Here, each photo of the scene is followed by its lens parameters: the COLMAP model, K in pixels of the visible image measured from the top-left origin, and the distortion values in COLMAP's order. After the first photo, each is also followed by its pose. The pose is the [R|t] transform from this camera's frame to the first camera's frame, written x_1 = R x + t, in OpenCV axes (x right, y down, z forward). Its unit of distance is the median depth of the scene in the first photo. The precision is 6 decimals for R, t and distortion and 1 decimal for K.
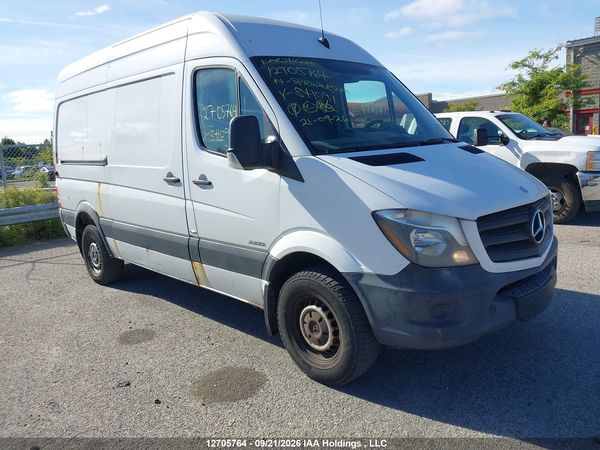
lens RADIAL K [[456.1, 0, 301.3], [0, 456.1, 222.5], [0, 0, 1]] dist [0.041087, -0.053948]
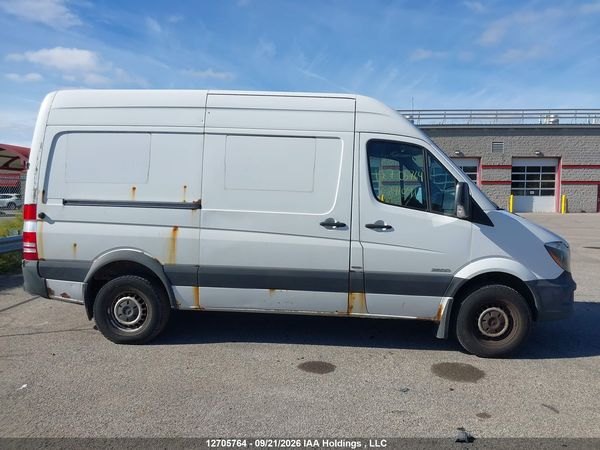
lens RADIAL K [[456.1, 0, 297.9], [0, 456.1, 225.9], [0, 0, 1]] dist [0.041087, -0.053948]
pose [[0.754371, 0.023003, 0.656045, -1.365086], [0.053488, 0.993909, -0.096354, 0.022297], [-0.654266, 0.107777, 0.748546, 0.224055]]
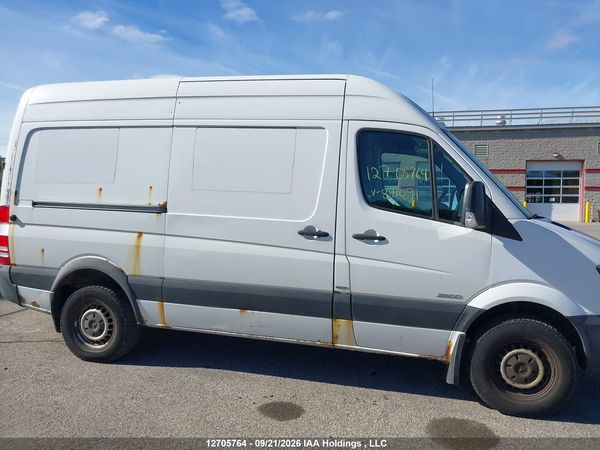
lens RADIAL K [[456.1, 0, 300.9], [0, 456.1, 225.0], [0, 0, 1]] dist [0.041087, -0.053948]
pose [[0.860890, 0.046690, 0.506644, -0.964007], [0.015763, 0.992855, -0.118282, 0.001202], [-0.508547, 0.109814, 0.854003, 0.239955]]
